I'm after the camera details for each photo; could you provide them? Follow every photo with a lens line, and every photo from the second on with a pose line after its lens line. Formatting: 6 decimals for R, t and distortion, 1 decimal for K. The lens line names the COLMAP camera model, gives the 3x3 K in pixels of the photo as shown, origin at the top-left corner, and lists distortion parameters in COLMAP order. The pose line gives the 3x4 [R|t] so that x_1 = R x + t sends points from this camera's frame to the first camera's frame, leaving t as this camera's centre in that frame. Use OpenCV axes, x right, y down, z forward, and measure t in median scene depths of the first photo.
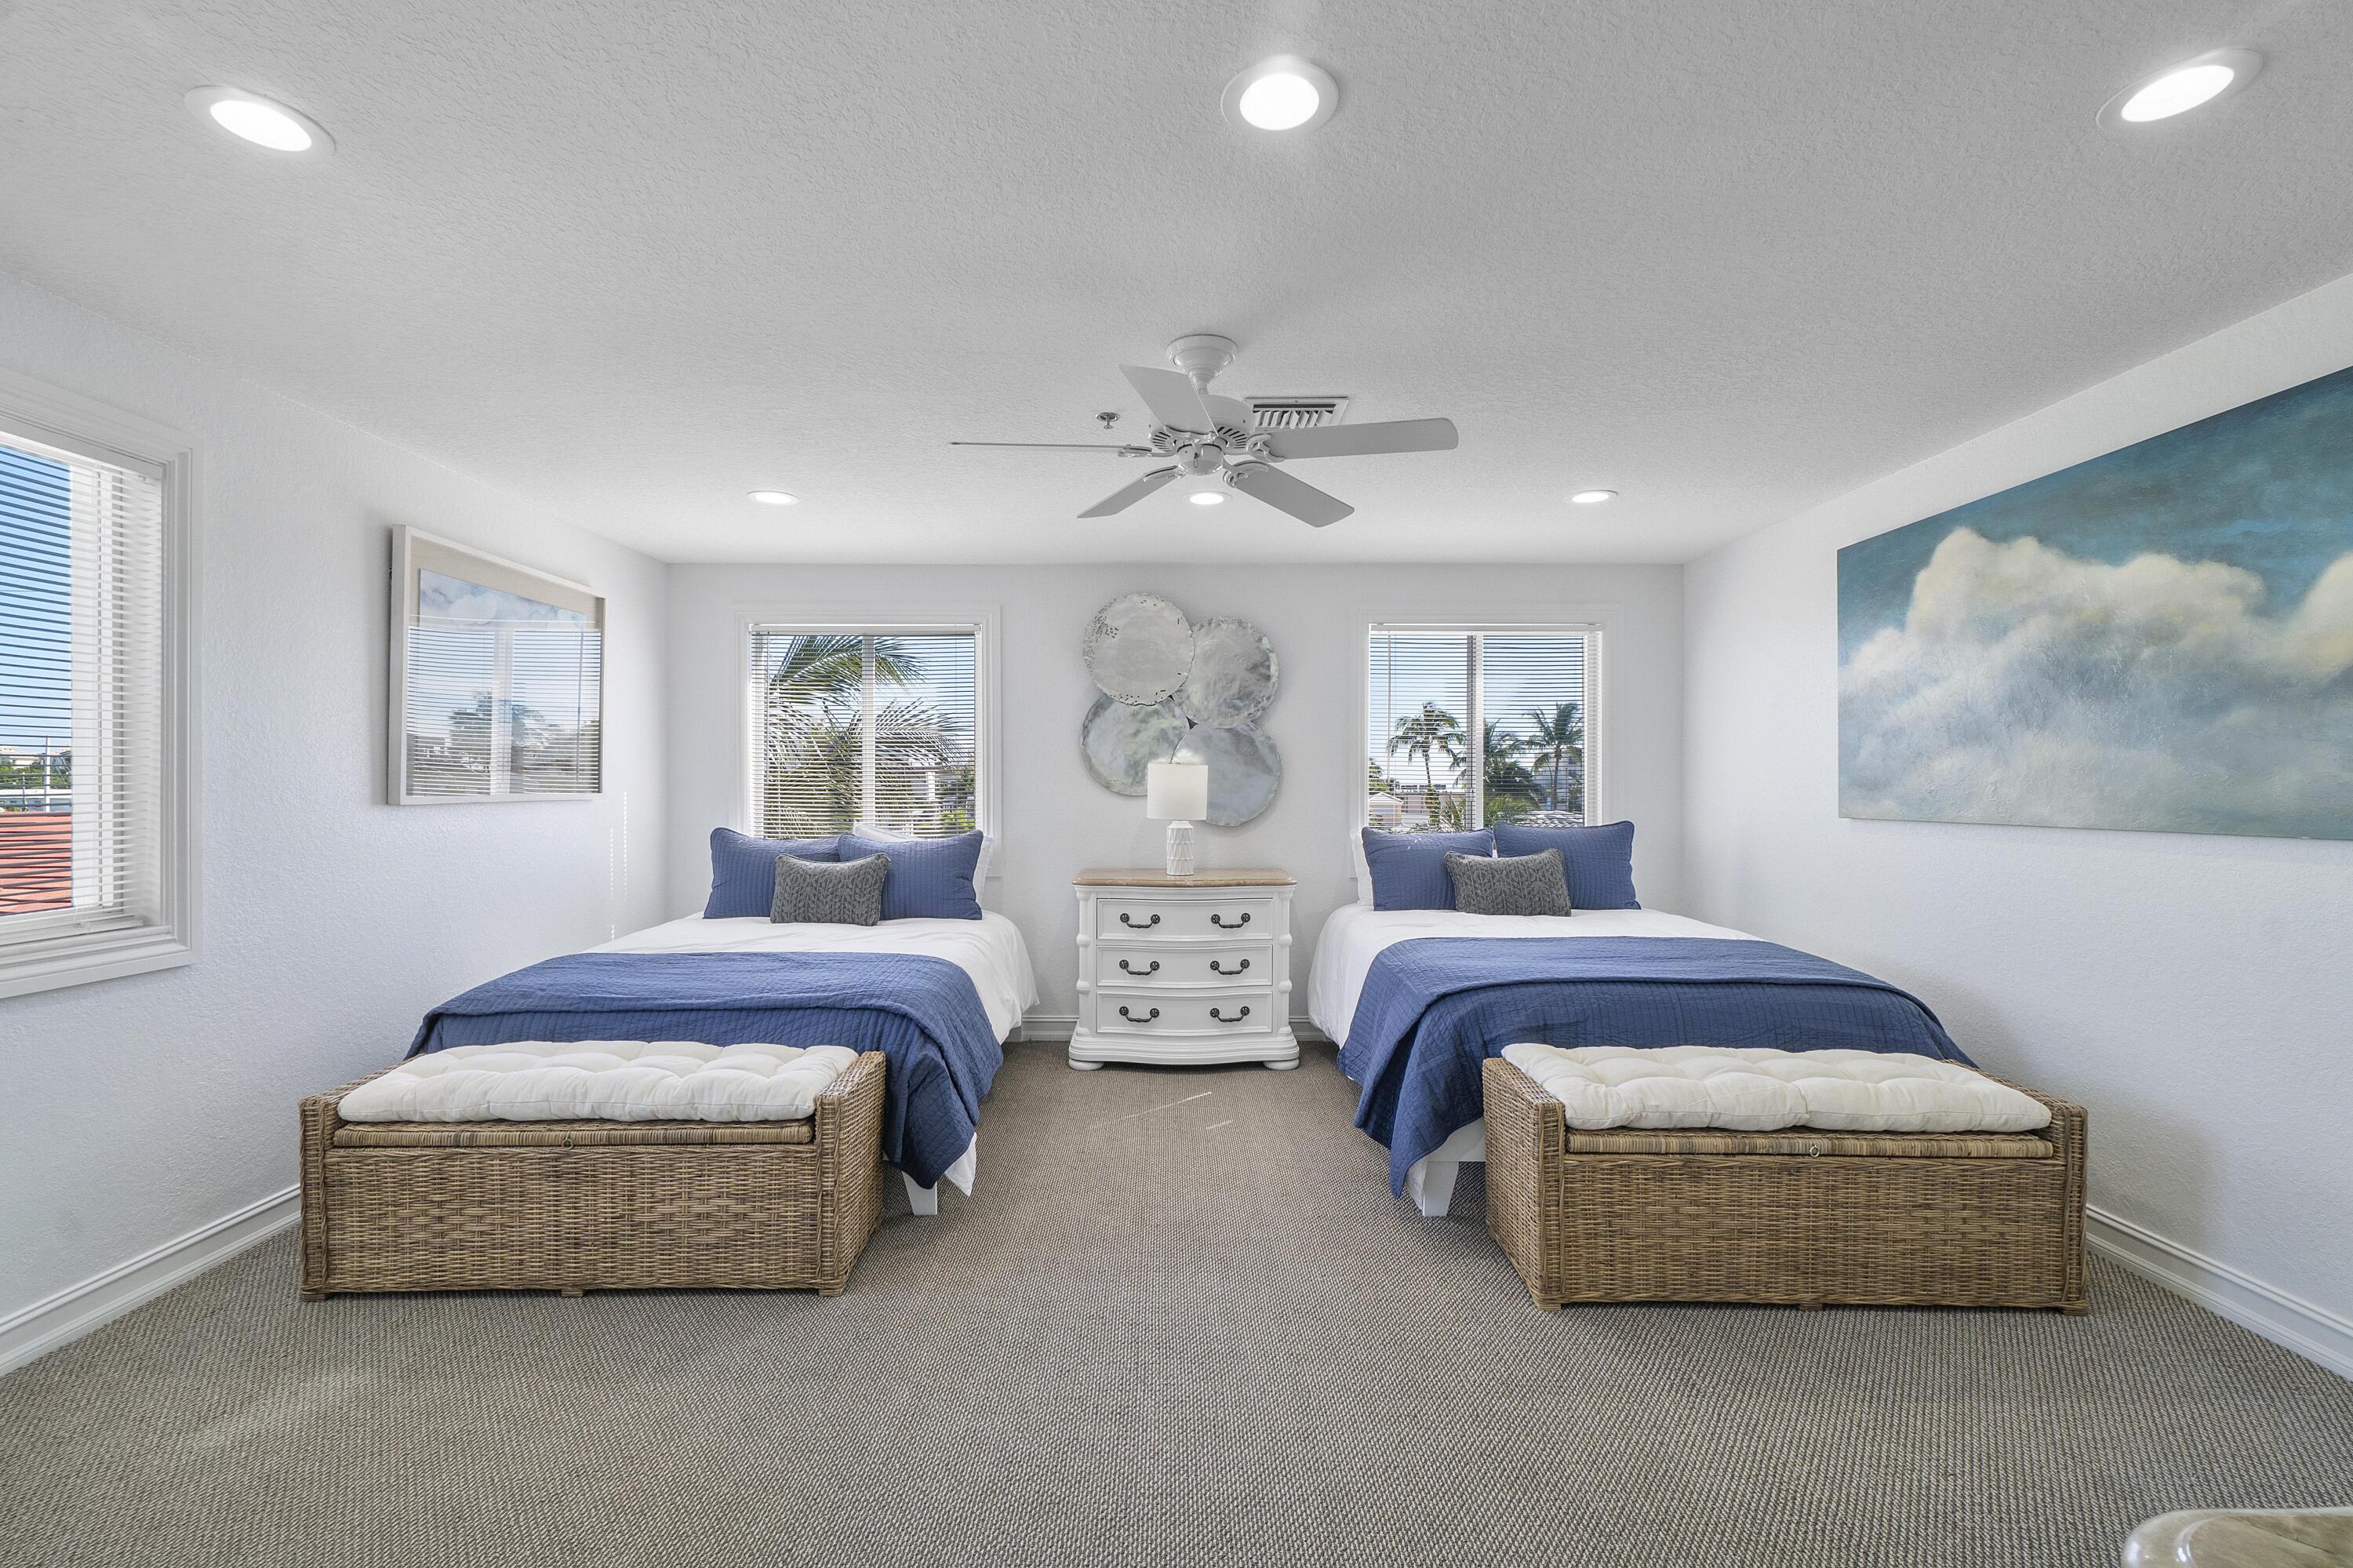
lens RADIAL K [[1023.8, 0, 1176.5], [0, 1023.8, 784.0], [0, 0, 1]] dist [0.000617, 0.000219]
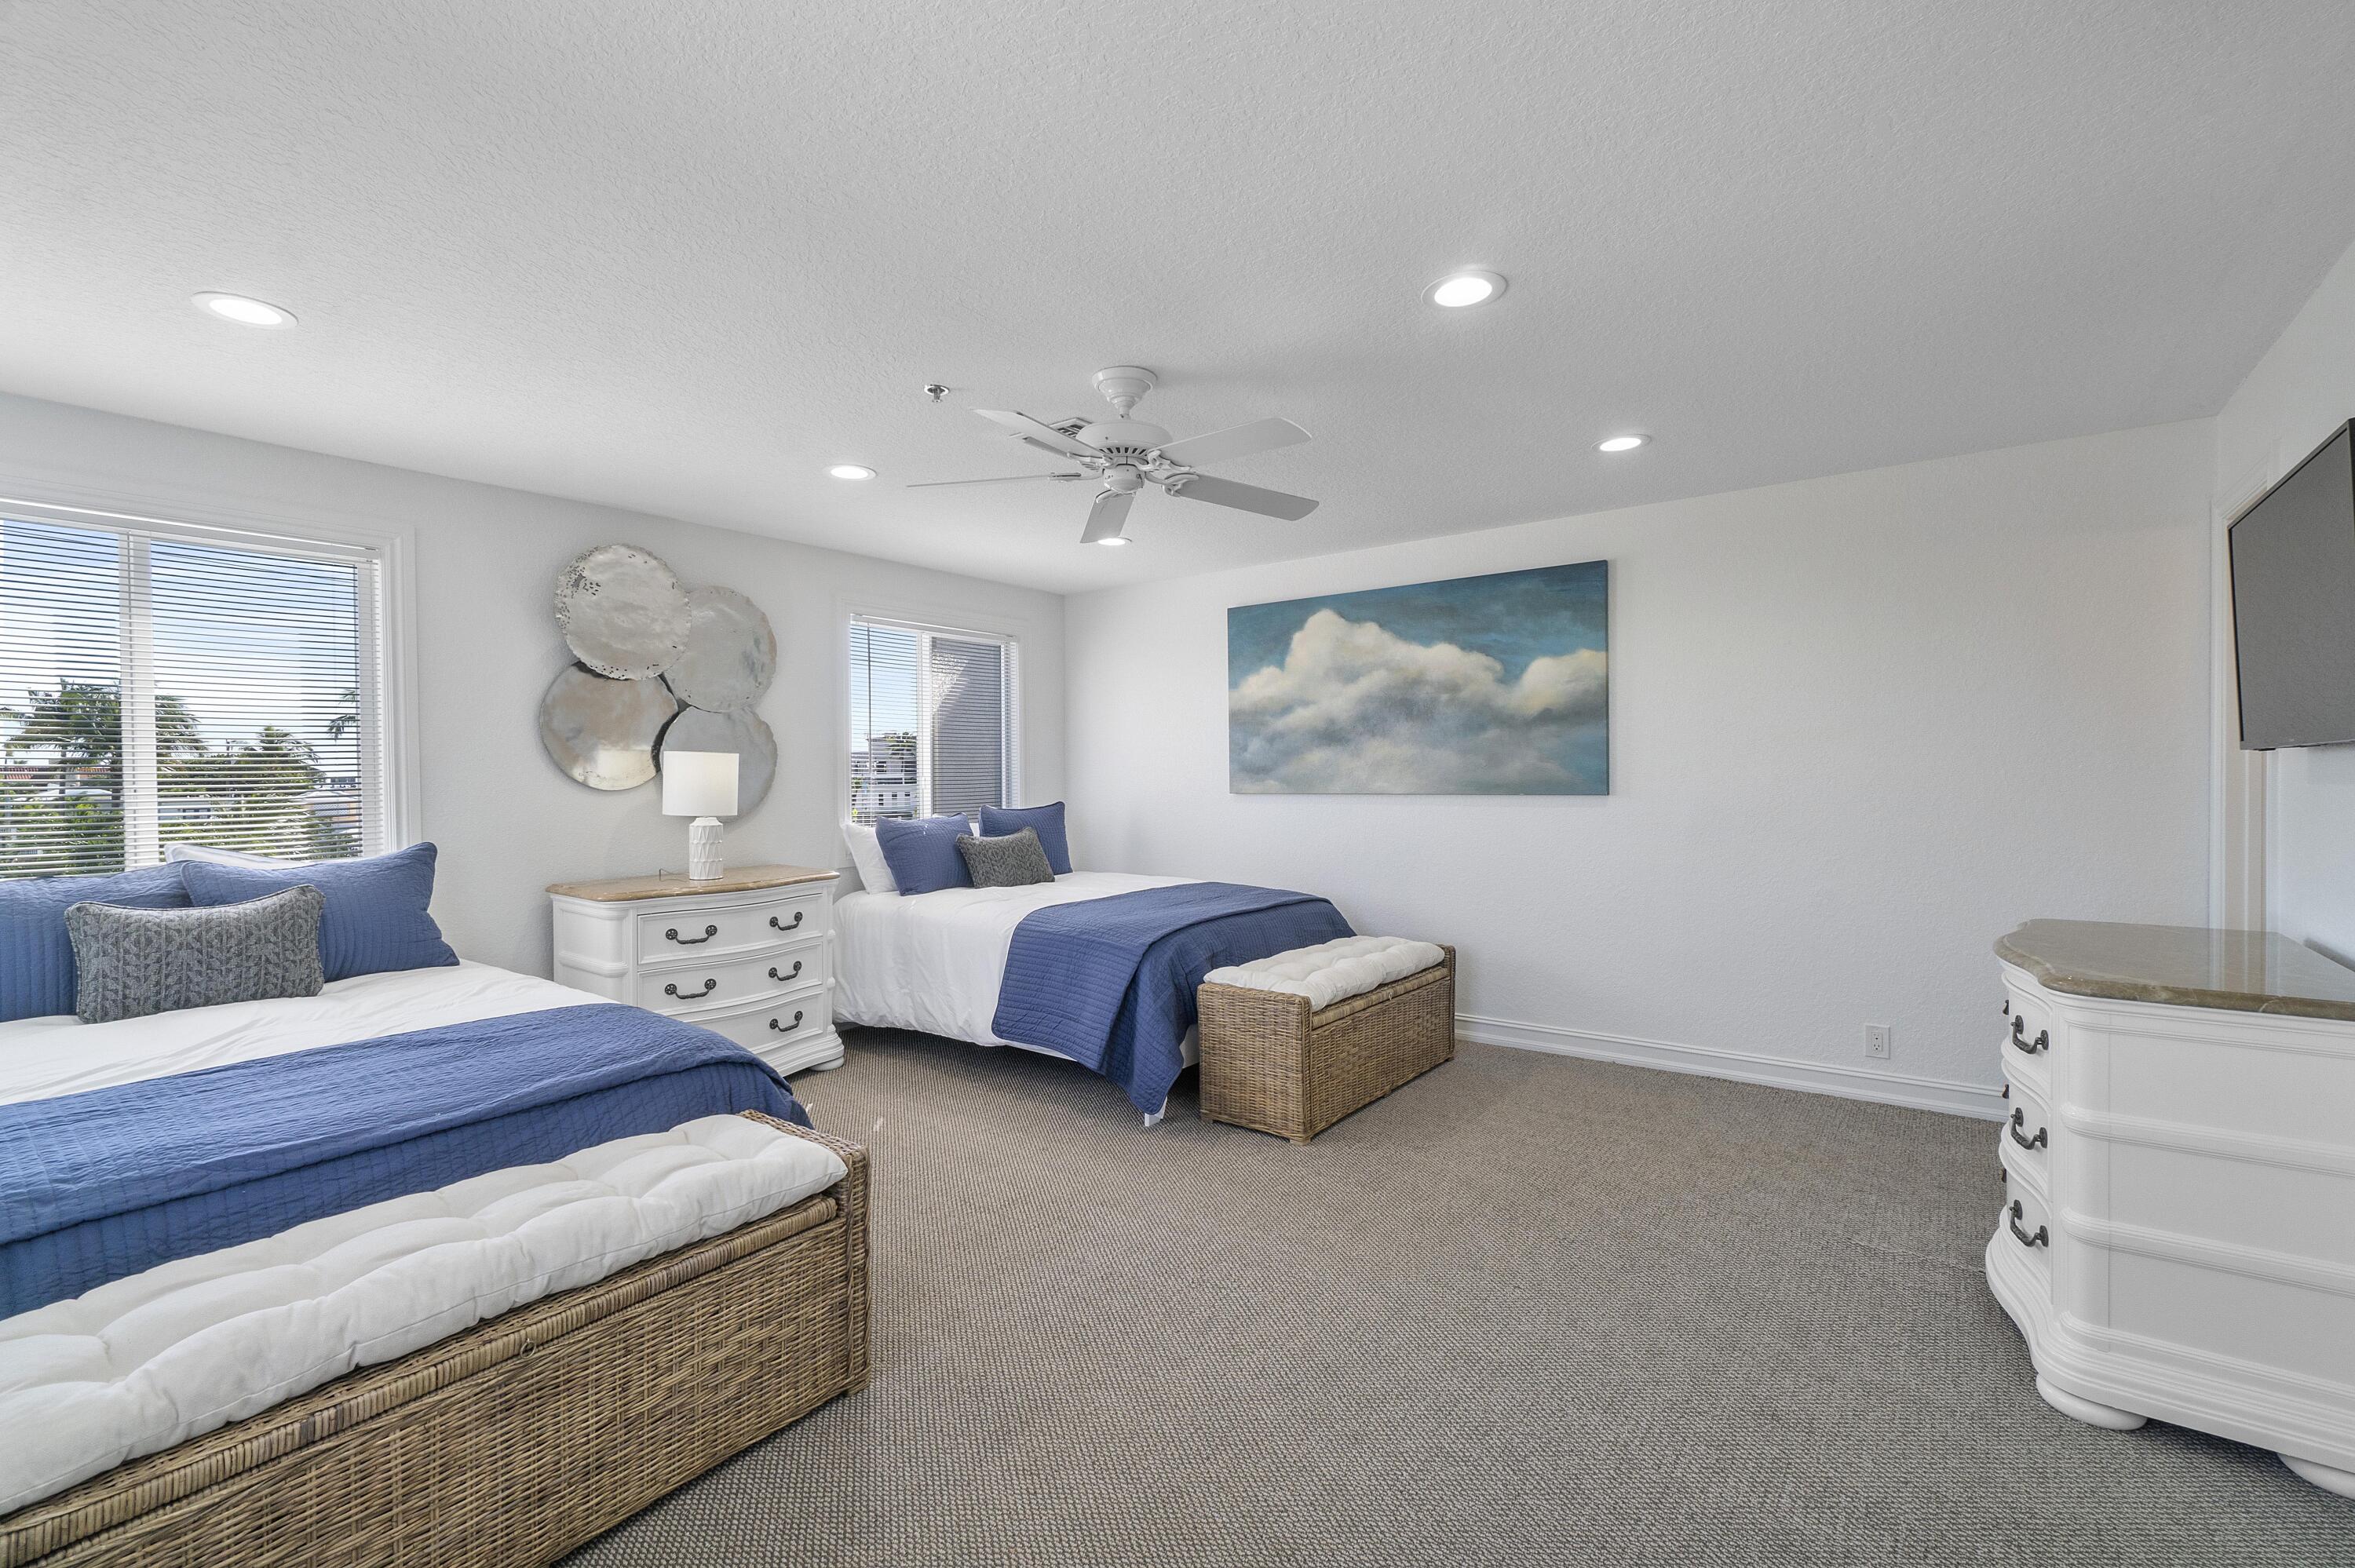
lens RADIAL K [[1007.8, 0, 1177.5], [0, 1007.8, 784.0], [0, 0, 1]] dist [-0.001375, 0.000167]
pose [[0.606194, -0.016340, 0.795149, -0.723542], [0.008595, 0.999865, 0.013994, -0.001599], [-0.795271, -0.001648, 0.606252, 0.263357]]
